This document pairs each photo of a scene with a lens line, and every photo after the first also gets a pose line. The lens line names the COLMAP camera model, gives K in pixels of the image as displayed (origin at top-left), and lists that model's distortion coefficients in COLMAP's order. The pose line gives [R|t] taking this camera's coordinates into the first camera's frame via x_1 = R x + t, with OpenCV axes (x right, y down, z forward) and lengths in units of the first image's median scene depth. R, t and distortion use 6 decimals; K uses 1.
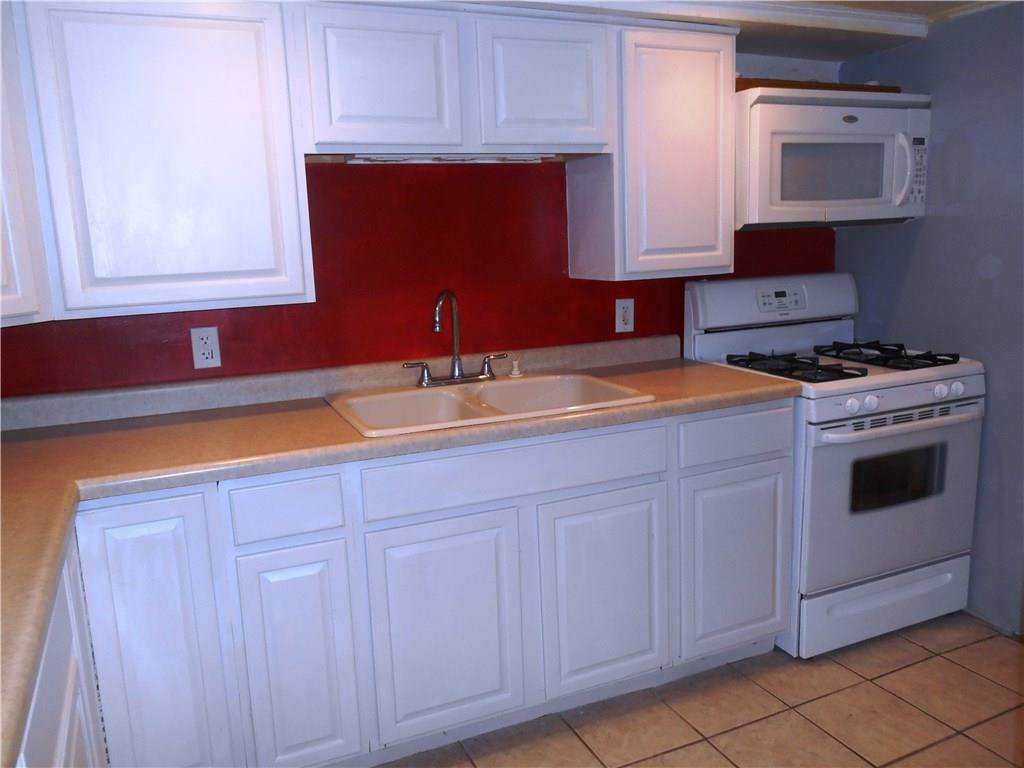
lens RADIAL K [[813.1, 0, 512.0], [0, 813.1, 384.0], [0, 0, 1]] dist [-0.008682, 0.001922]
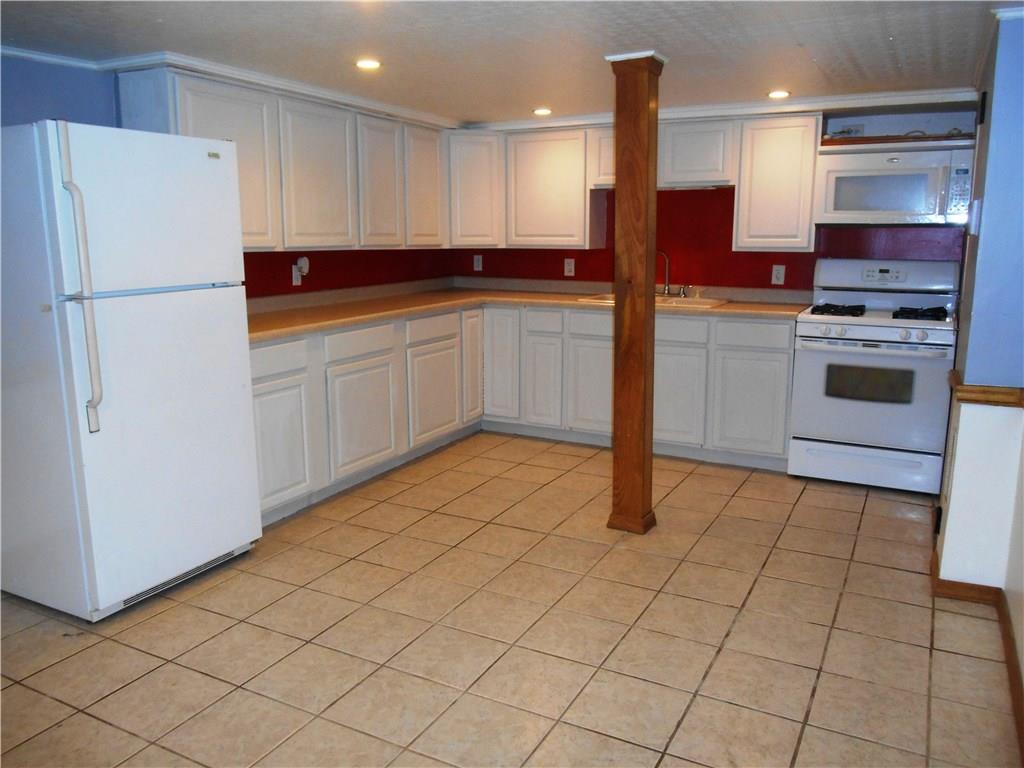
lens RADIAL K [[792.9, 0, 512.0], [0, 792.9, 384.0], [0, 0, 1]] dist [-0.033626, 0.010494]
pose [[0.606747, 0.184771, -0.773122, 1.260137], [-0.170380, 0.980234, 0.100556, 0.078547], [0.776421, 0.070712, 0.626235, -0.526408]]
